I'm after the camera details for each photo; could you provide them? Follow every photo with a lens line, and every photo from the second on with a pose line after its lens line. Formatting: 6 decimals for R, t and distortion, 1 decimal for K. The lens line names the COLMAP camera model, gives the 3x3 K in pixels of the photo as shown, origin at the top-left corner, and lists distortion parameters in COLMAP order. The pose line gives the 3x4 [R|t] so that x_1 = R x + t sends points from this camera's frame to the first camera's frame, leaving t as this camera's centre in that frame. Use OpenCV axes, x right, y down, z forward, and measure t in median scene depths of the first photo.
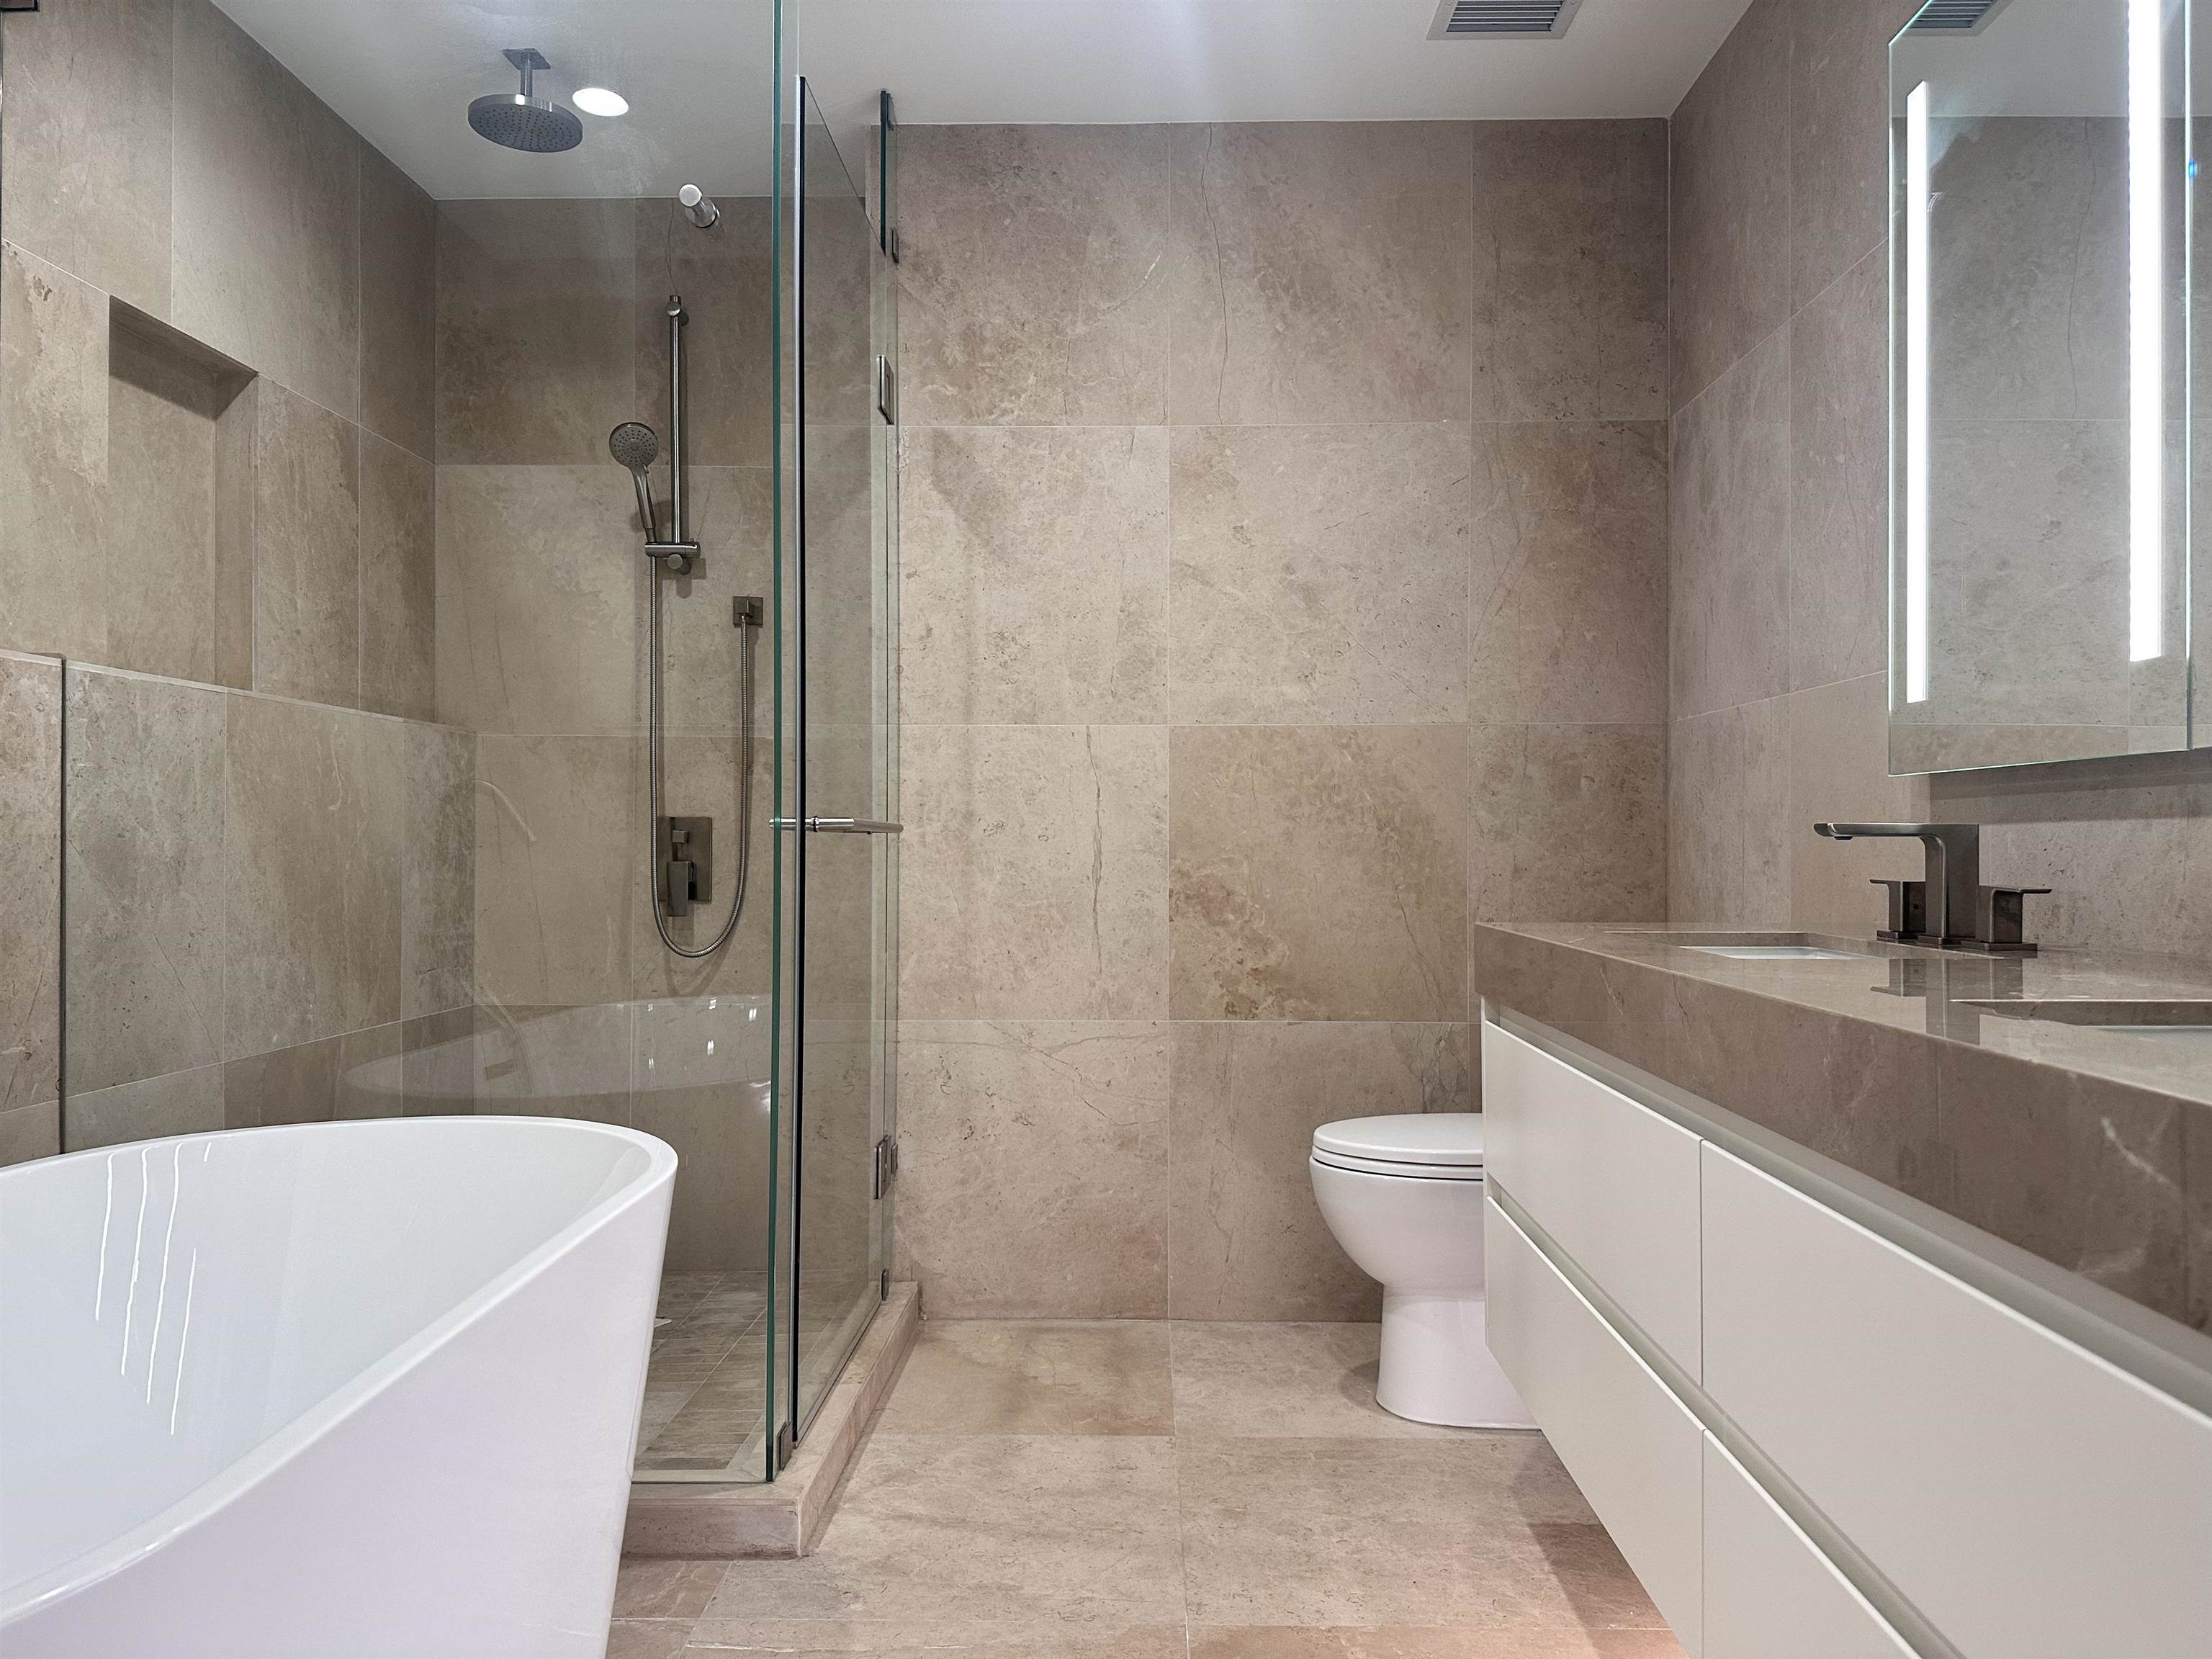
lens RADIAL K [[1581.3, 0, 1123.6], [0, 1581.3, 823.0], [0, 0, 1]] dist [0.078072, -0.086896]
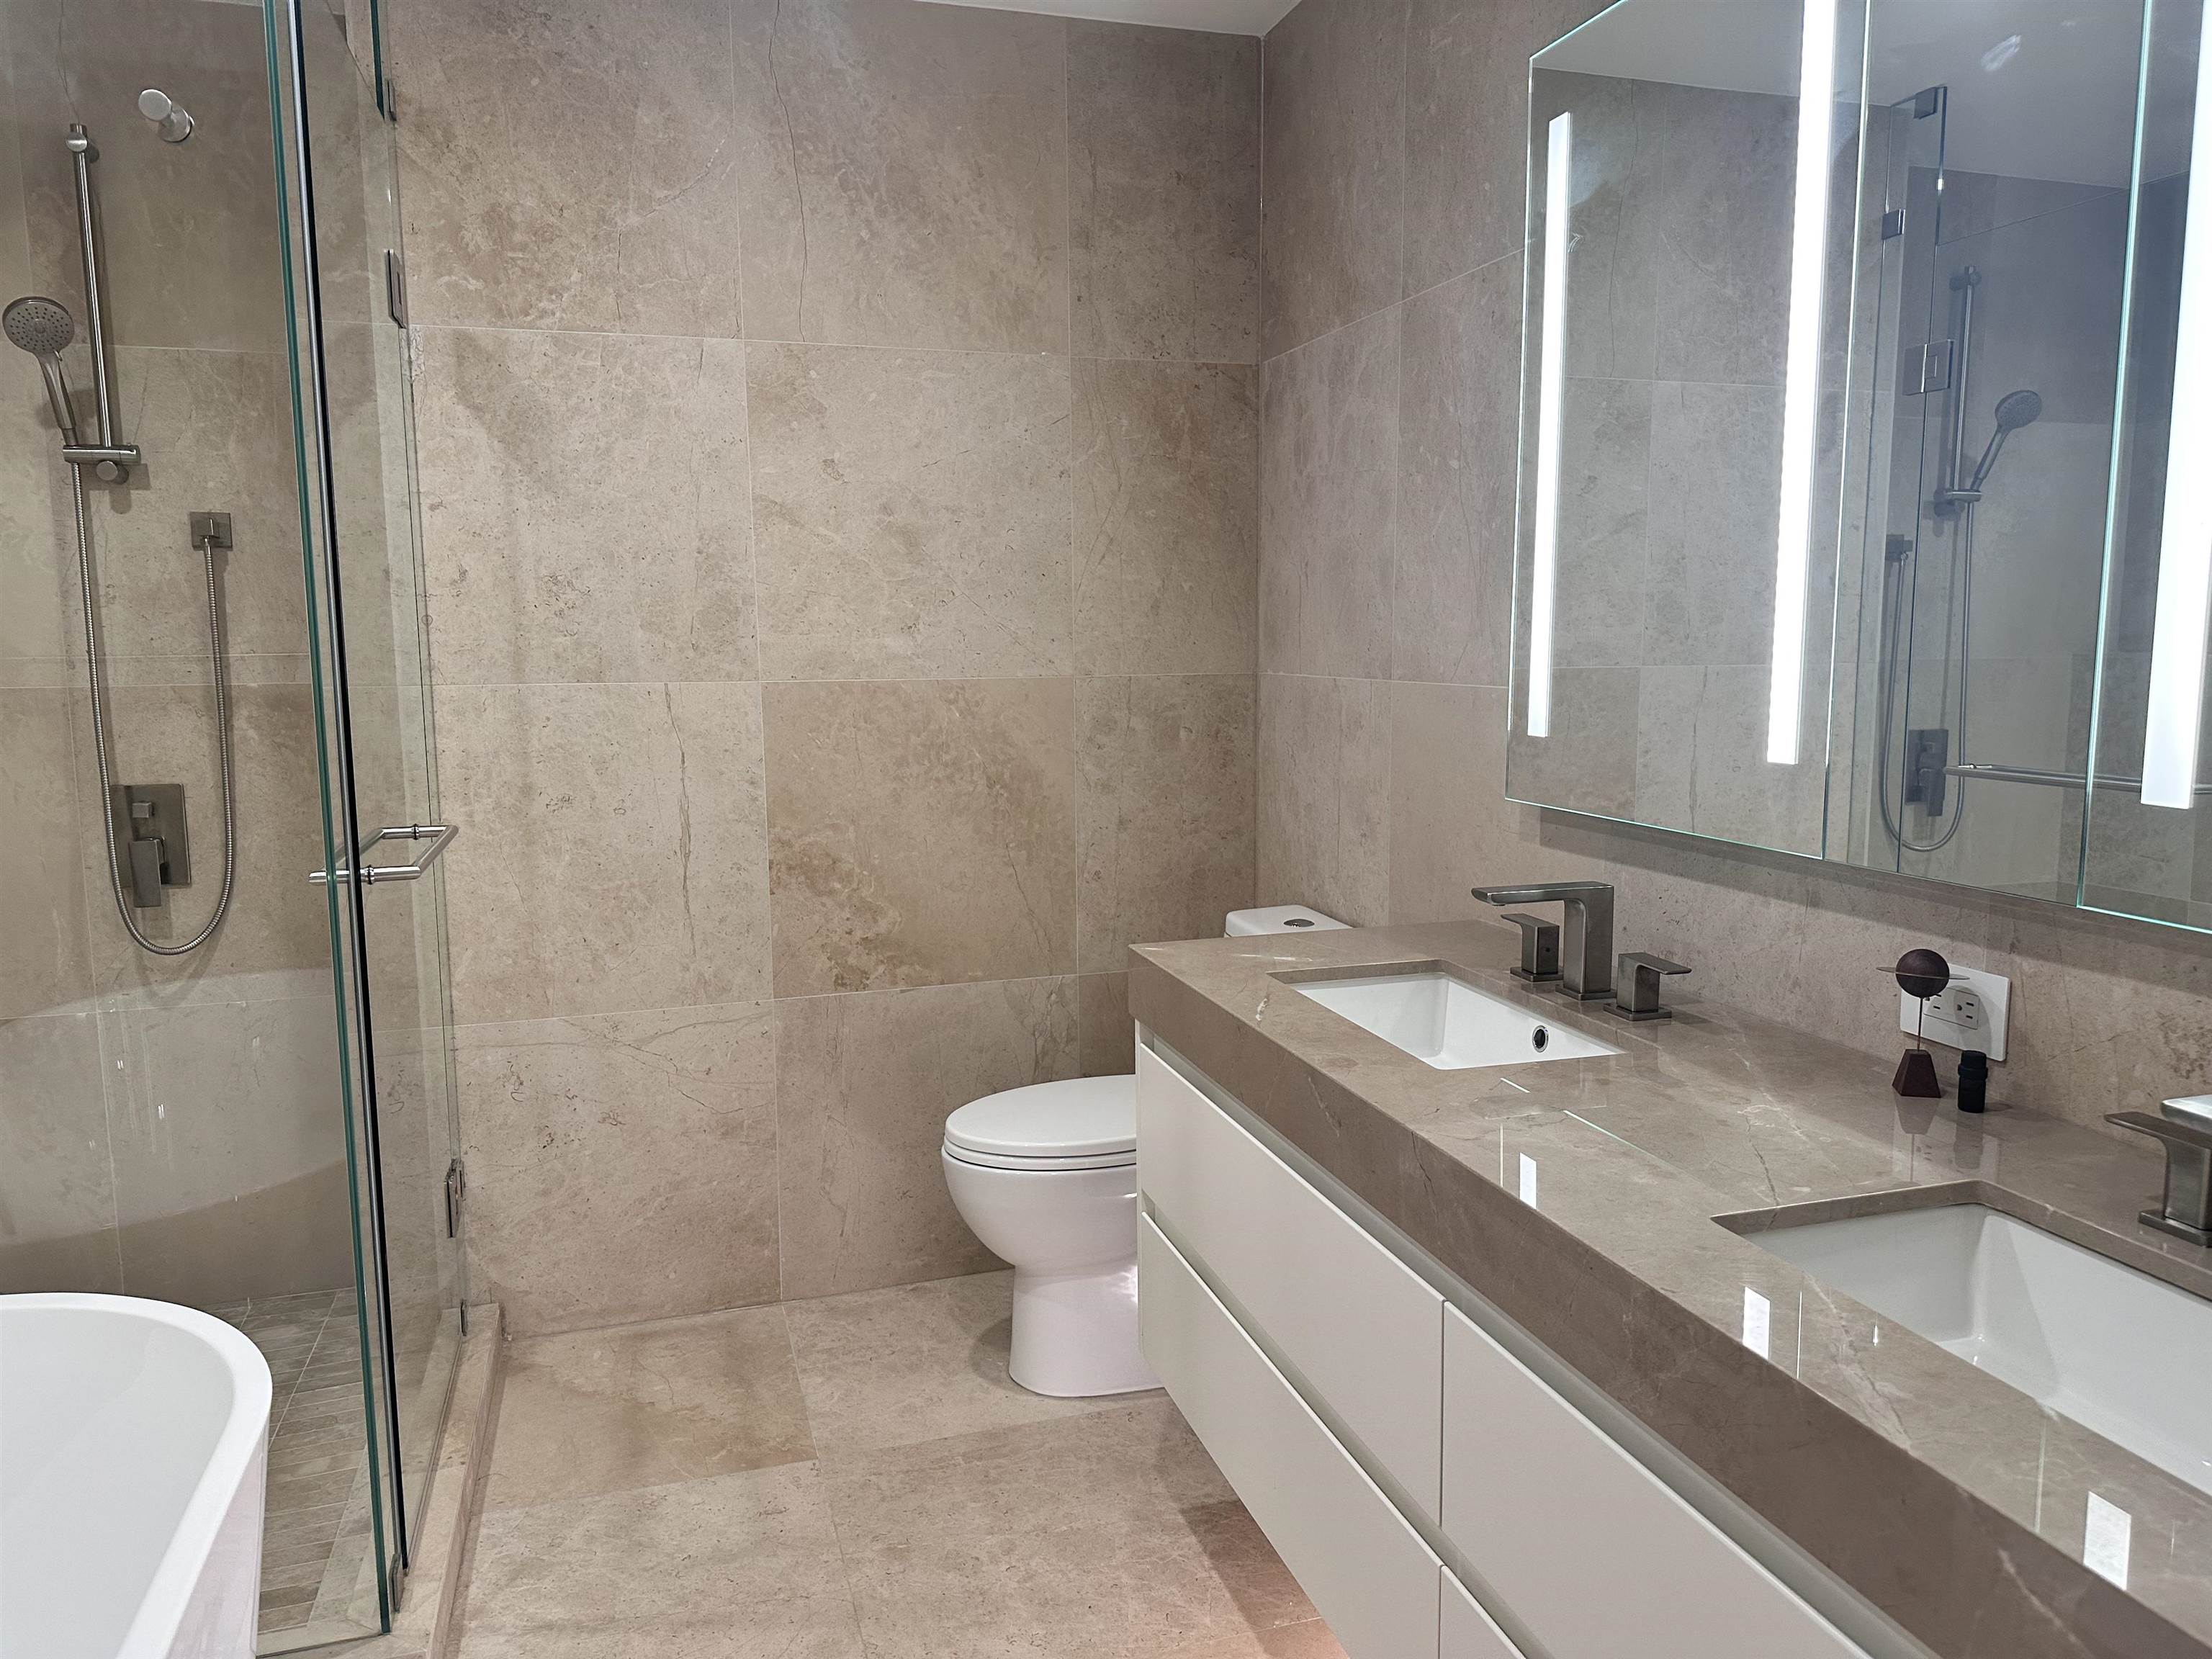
lens RADIAL K [[1581.3, 0, 1124.0], [0, 1581.3, 825.4], [0, 0, 1]] dist [0.078072, -0.086896]
pose [[0.950011, -0.048065, 0.308494, -0.059295], [0.005258, 0.990402, 0.138118, -0.107105], [-0.312172, -0.129592, 0.941145, 0.060804]]
